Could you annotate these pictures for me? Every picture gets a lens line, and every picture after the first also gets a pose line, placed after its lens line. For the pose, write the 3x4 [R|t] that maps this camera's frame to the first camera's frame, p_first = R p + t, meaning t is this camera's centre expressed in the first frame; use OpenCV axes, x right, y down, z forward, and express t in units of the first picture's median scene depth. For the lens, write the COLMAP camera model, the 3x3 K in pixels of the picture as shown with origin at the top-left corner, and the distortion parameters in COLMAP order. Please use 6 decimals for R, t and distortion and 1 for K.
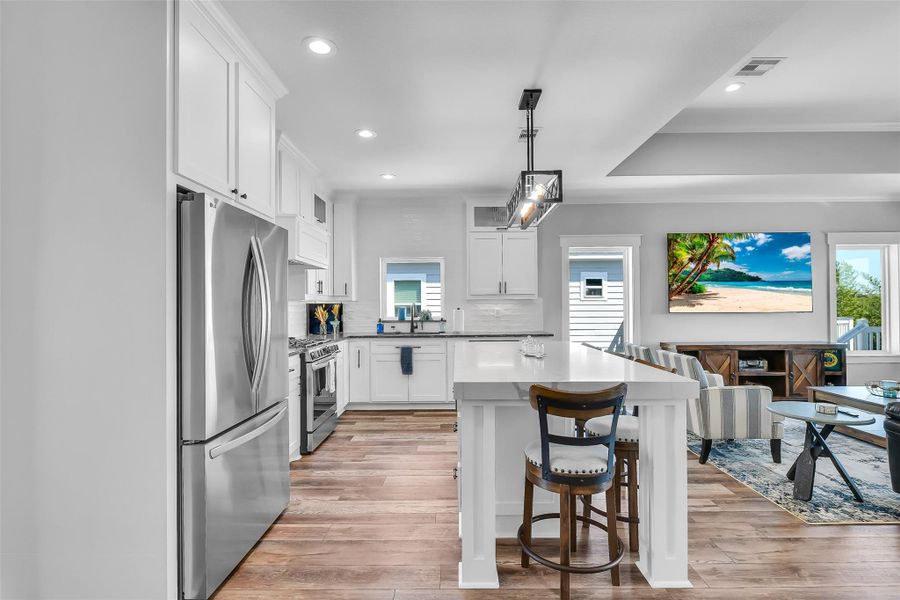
lens RADIAL K [[419.4, 0, 458.5], [0, 419.4, 301.3], [0, 0, 1]] dist [0.001390, 0.000463]
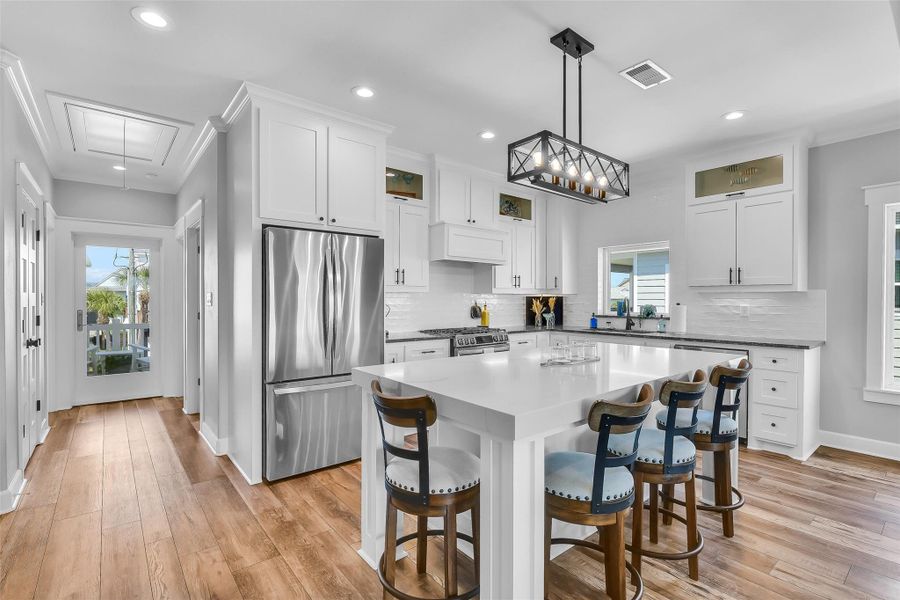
lens RADIAL K [[419.4, 0, 456.6], [0, 419.4, 302.0], [0, 0, 1]] dist [0.001390, 0.000463]
pose [[0.655329, 0.013426, -0.755224, 0.325081], [0.000370, 0.999836, 0.018096, -0.000690], [0.755343, -0.012139, 0.655217, 0.153004]]
